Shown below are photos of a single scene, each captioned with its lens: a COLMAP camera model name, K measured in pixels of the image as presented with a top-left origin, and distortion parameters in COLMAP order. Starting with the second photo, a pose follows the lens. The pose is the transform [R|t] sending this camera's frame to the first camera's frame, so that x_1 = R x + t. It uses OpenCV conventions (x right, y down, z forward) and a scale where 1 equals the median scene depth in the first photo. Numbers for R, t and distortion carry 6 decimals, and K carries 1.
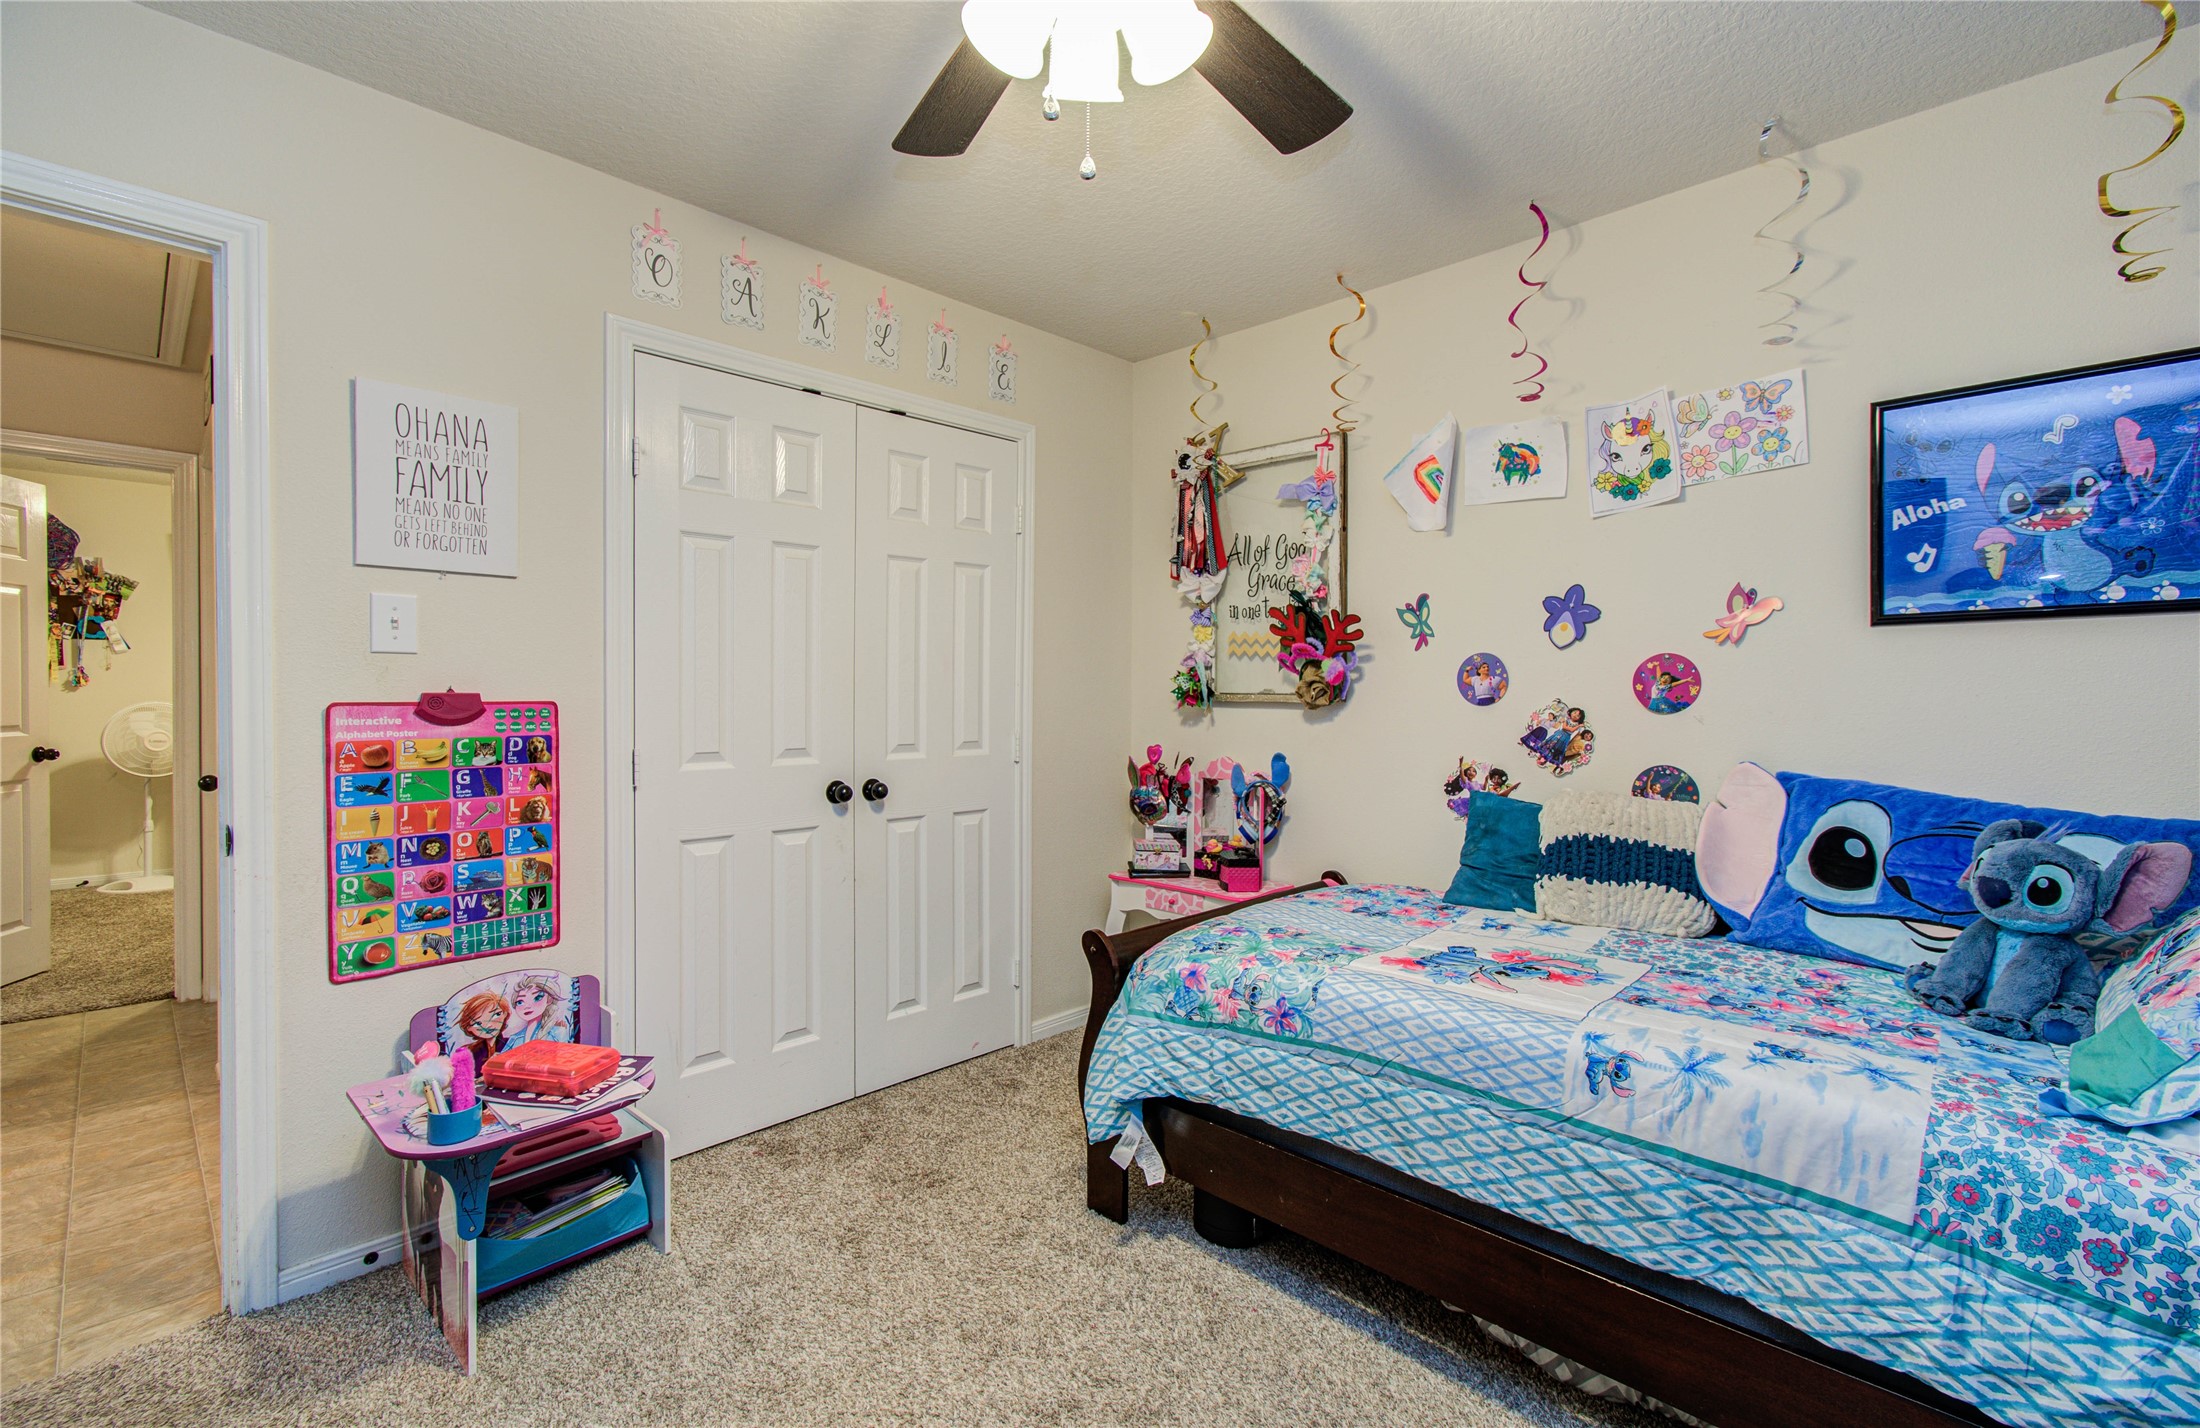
lens RADIAL K [[957.3, 0, 1096.4], [0, 957.3, 693.0], [0, 0, 1]] dist [-0.001430, 0.003026]
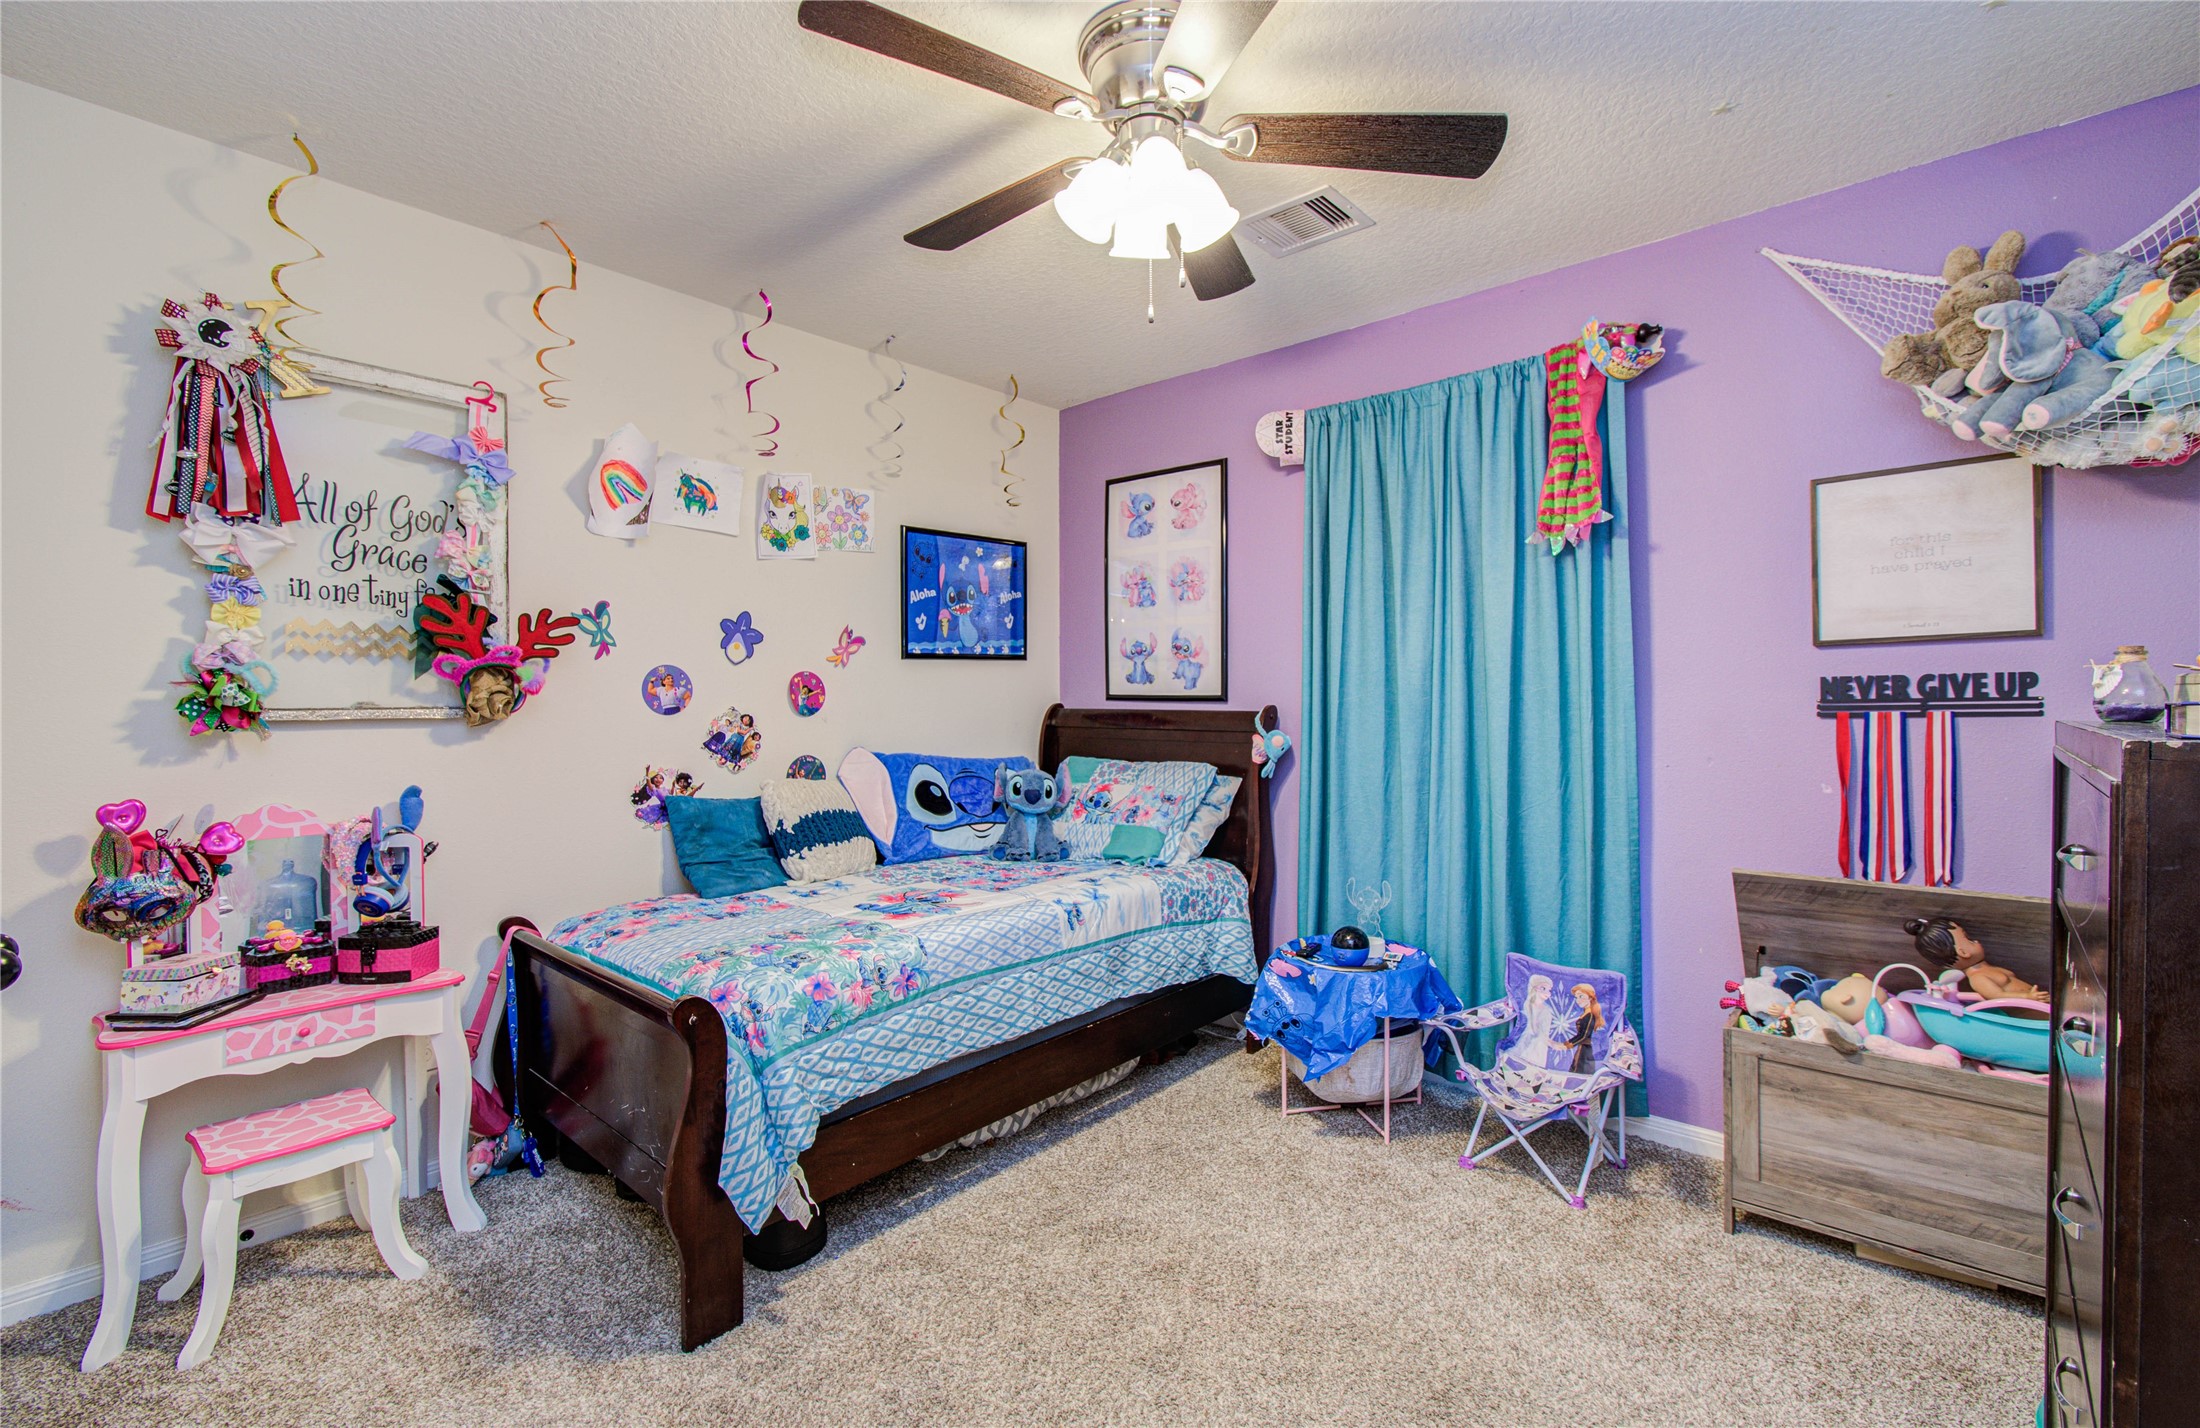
lens RADIAL K [[957.3, 0, 1120.3], [0, 957.3, 705.1], [0, 0, 1]] dist [-0.001430, 0.003026]
pose [[-0.045849, -0.010034, 0.998898, -0.757844], [0.010416, 0.999890, 0.010522, -0.004016], [-0.998894, 0.010887, -0.045740, 0.616907]]
